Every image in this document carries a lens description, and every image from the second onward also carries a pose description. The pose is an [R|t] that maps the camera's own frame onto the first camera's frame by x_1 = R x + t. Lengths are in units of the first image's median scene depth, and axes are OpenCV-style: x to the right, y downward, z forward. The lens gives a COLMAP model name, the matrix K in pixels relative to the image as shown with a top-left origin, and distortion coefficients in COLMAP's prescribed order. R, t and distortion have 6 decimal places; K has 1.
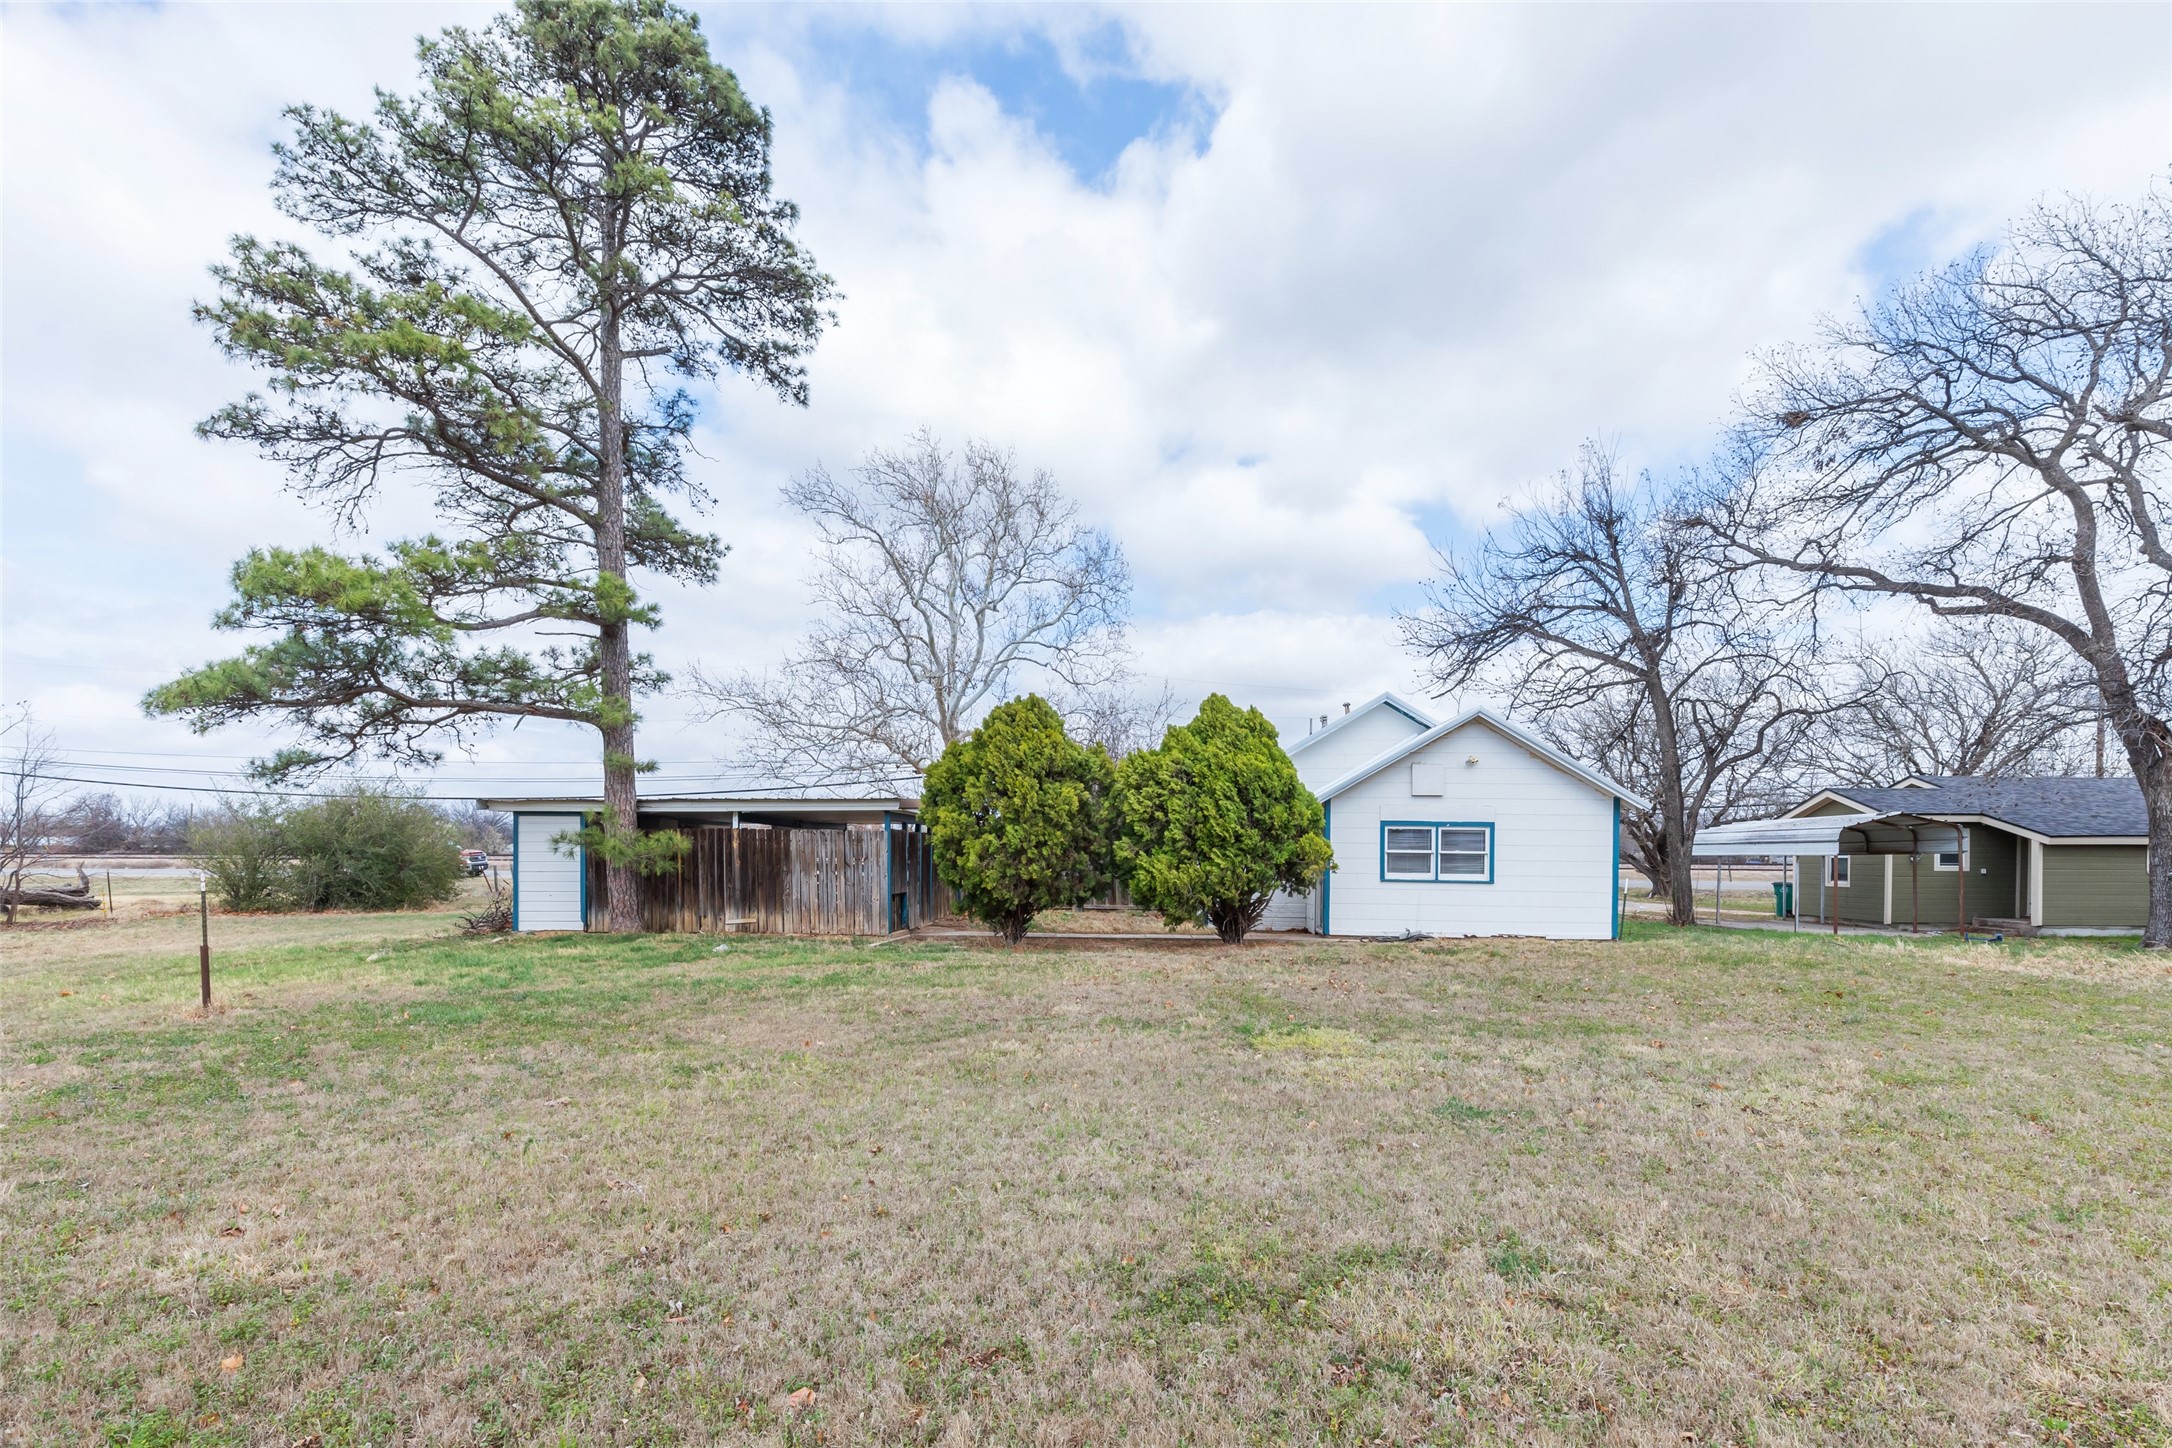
lens RADIAL K [[1004.6, 0, 1085.9], [0, 1004.6, 737.4], [0, 0, 1]] dist [0.003147, -0.000370]
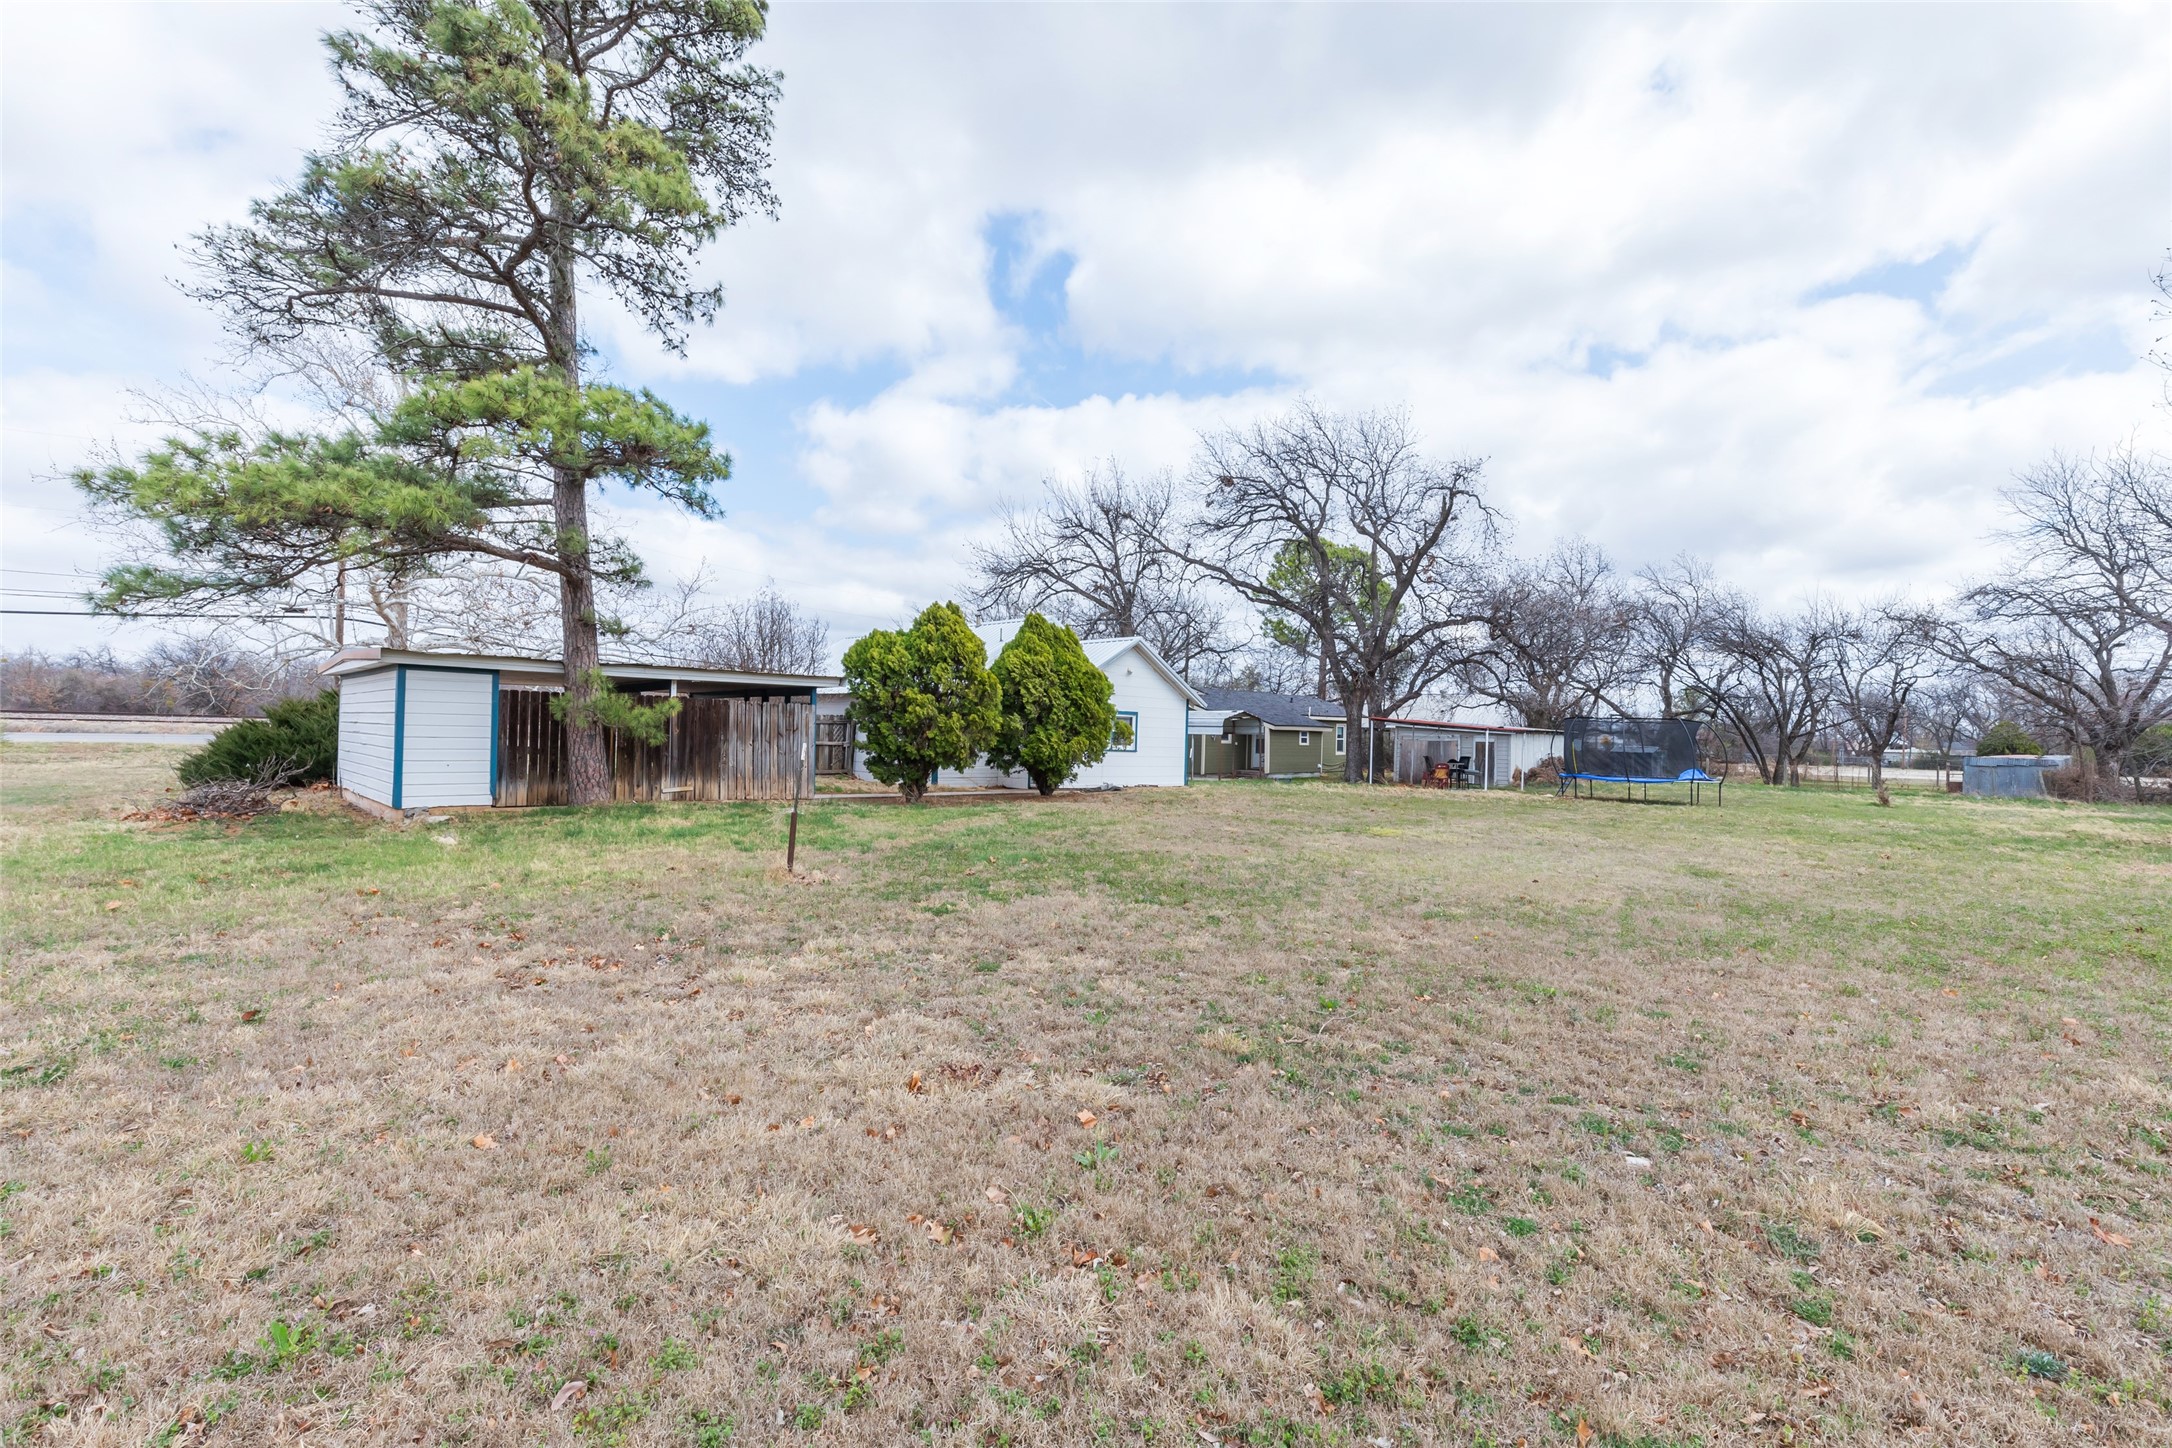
lens RADIAL K [[1004.6, 0, 1085.9], [0, 1004.6, 737.4], [0, 0, 1]] dist [0.003147, -0.000370]
pose [[0.678442, 0.009755, 0.734590, -0.800283], [-0.105280, 0.990882, 0.084074, 0.005896], [-0.727072, -0.134377, 0.673283, 0.043497]]
